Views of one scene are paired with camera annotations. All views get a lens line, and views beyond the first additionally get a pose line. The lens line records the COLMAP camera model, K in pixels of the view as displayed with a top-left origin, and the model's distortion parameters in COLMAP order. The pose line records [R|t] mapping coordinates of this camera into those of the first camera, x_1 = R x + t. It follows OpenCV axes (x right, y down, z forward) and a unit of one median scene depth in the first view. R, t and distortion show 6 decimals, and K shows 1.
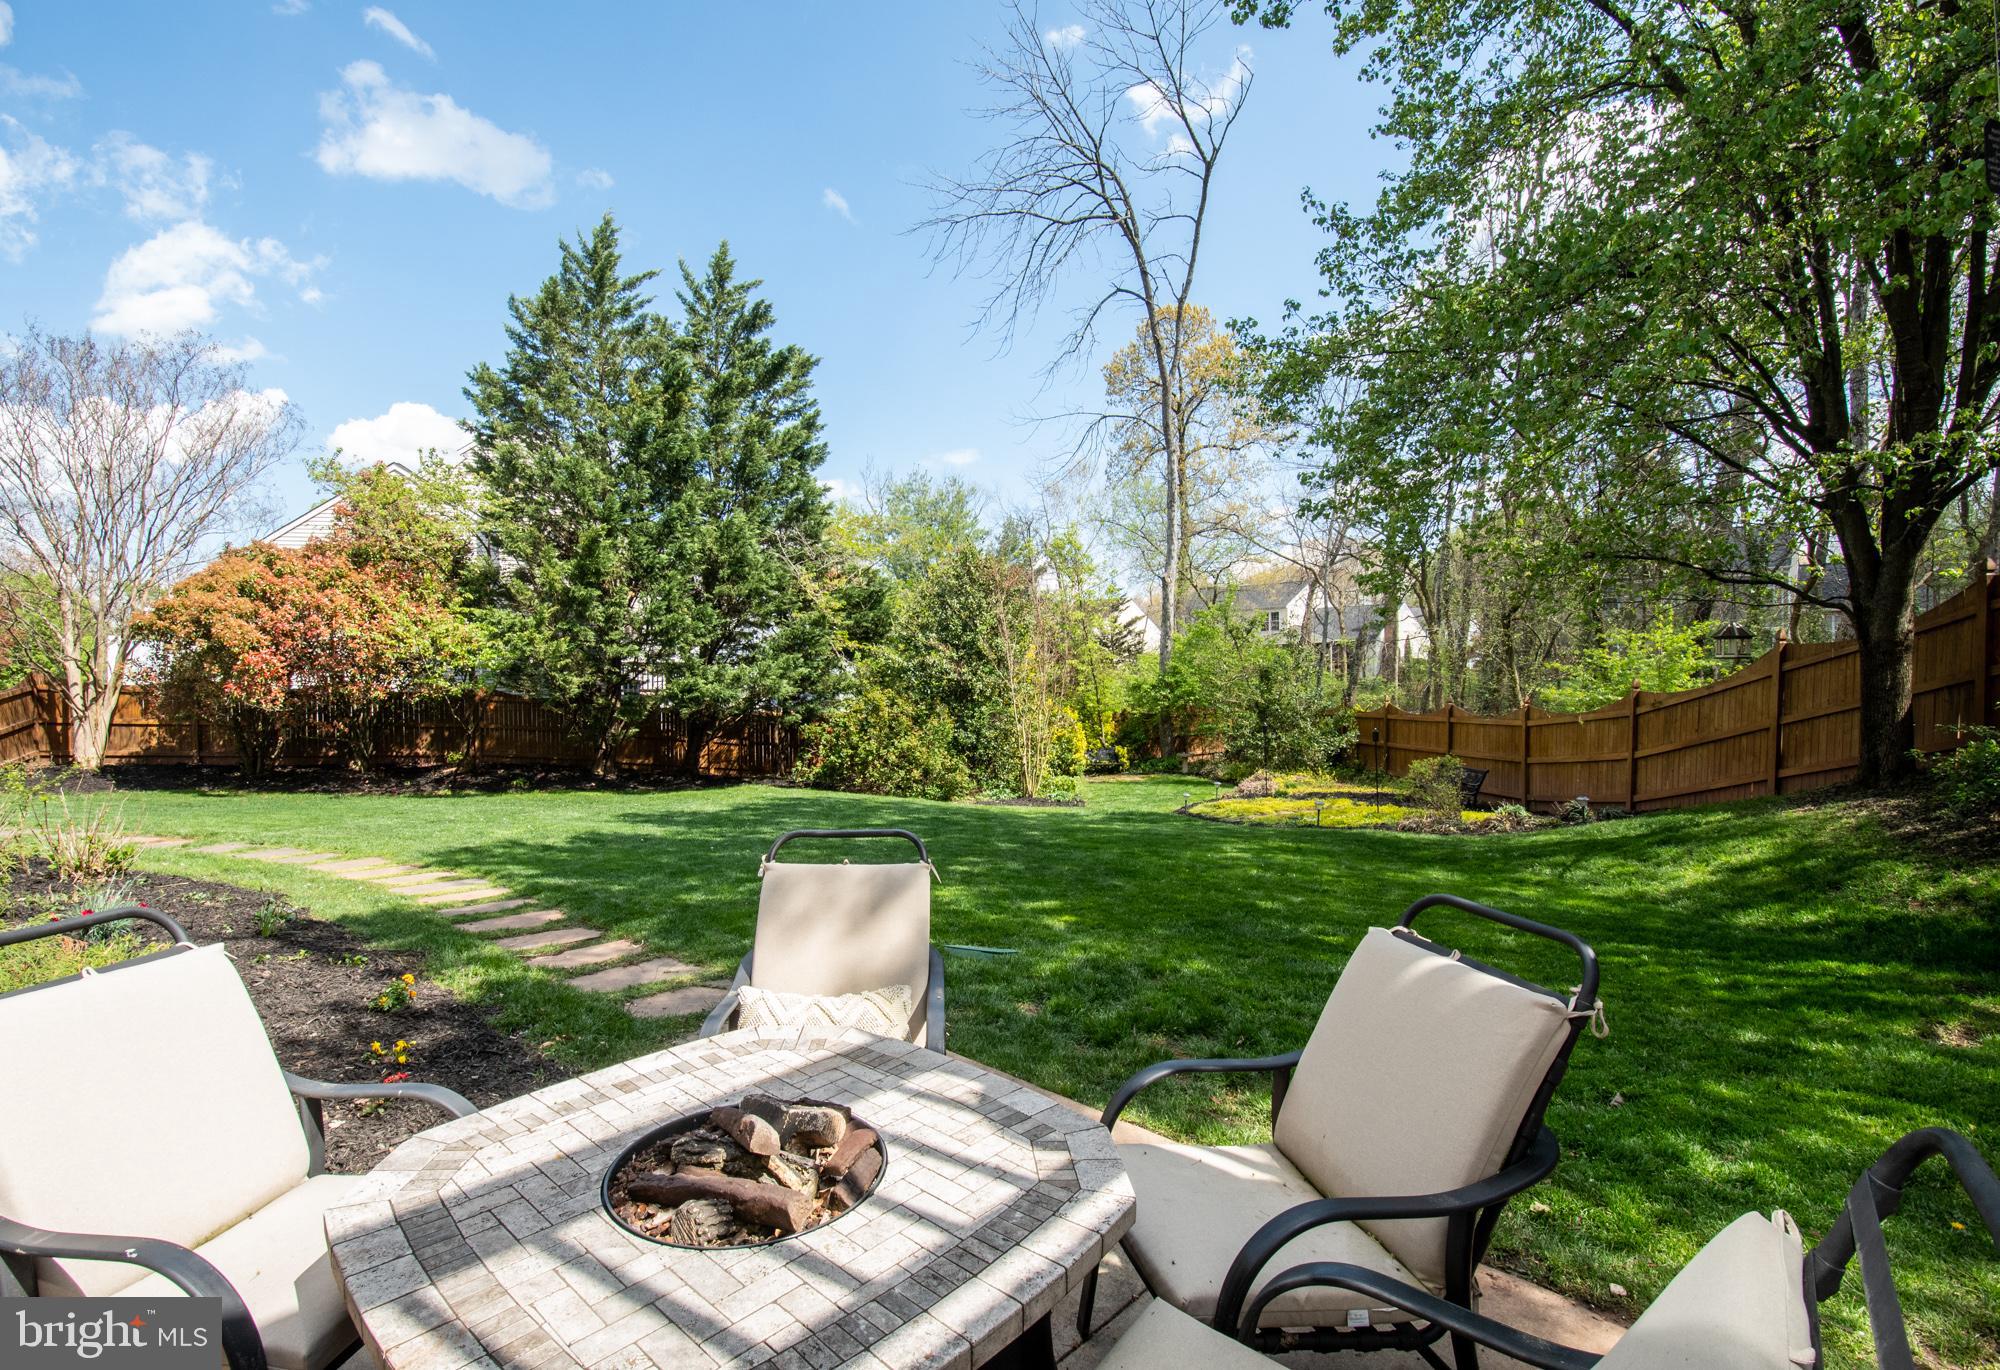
lens RADIAL K [[935.8, 0, 1005.3], [0, 935.8, 672.3], [0, 0, 1]] dist [-0.000557, -0.000044]
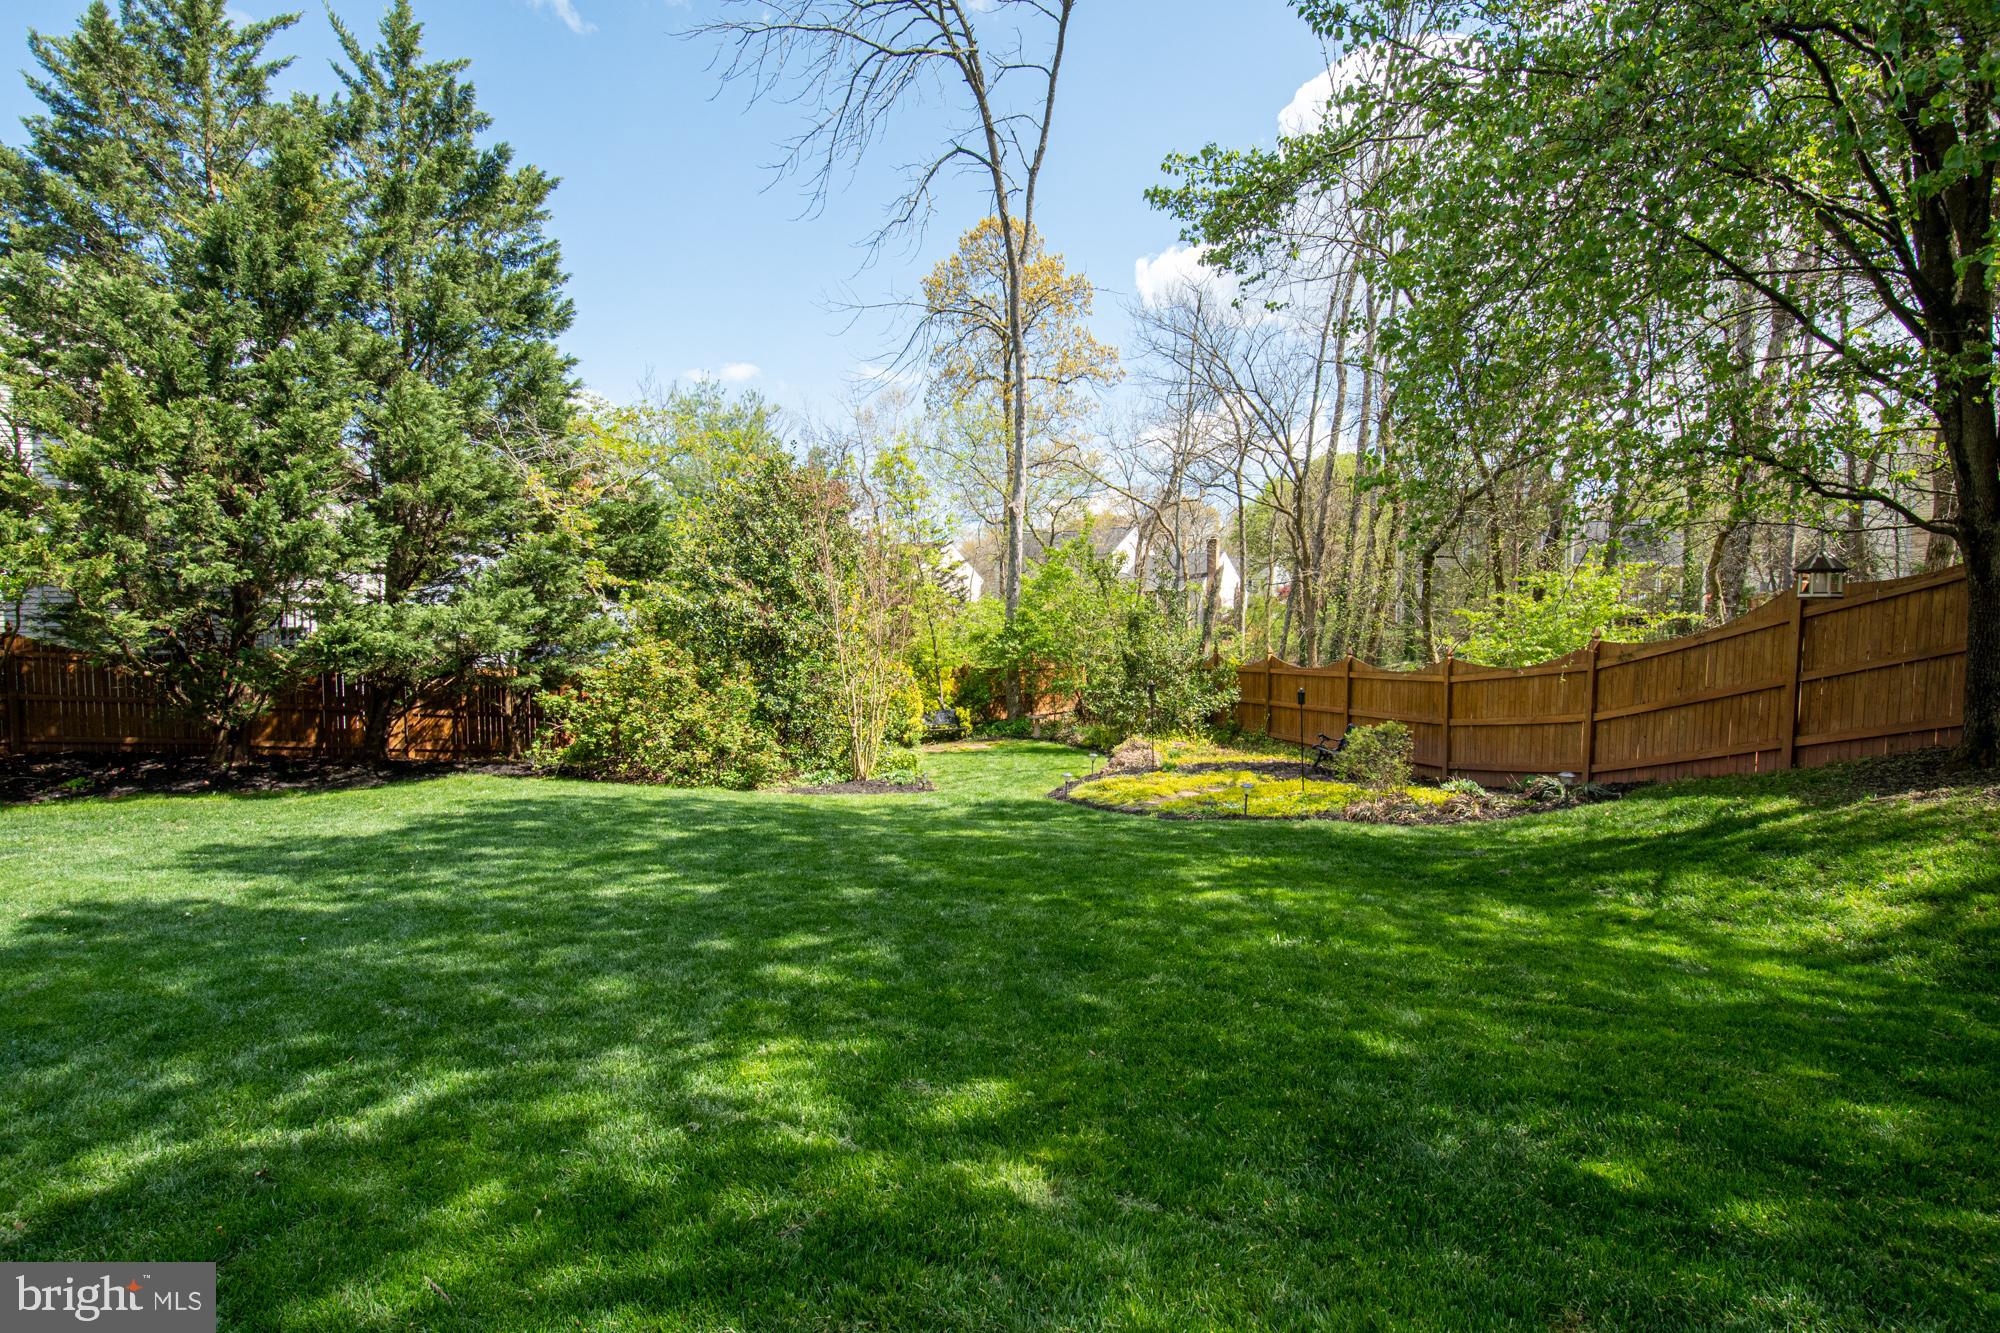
lens RADIAL K [[944.8, 0, 1000.0], [0, 944.8, 666.5], [0, 0, 1]] dist [0.037649, -0.032305]
pose [[0.980059, -0.007069, 0.198582, -0.015063], [-0.002180, 0.998924, 0.046320, 0.003336], [-0.198696, -0.045830, 0.978989, 0.202716]]
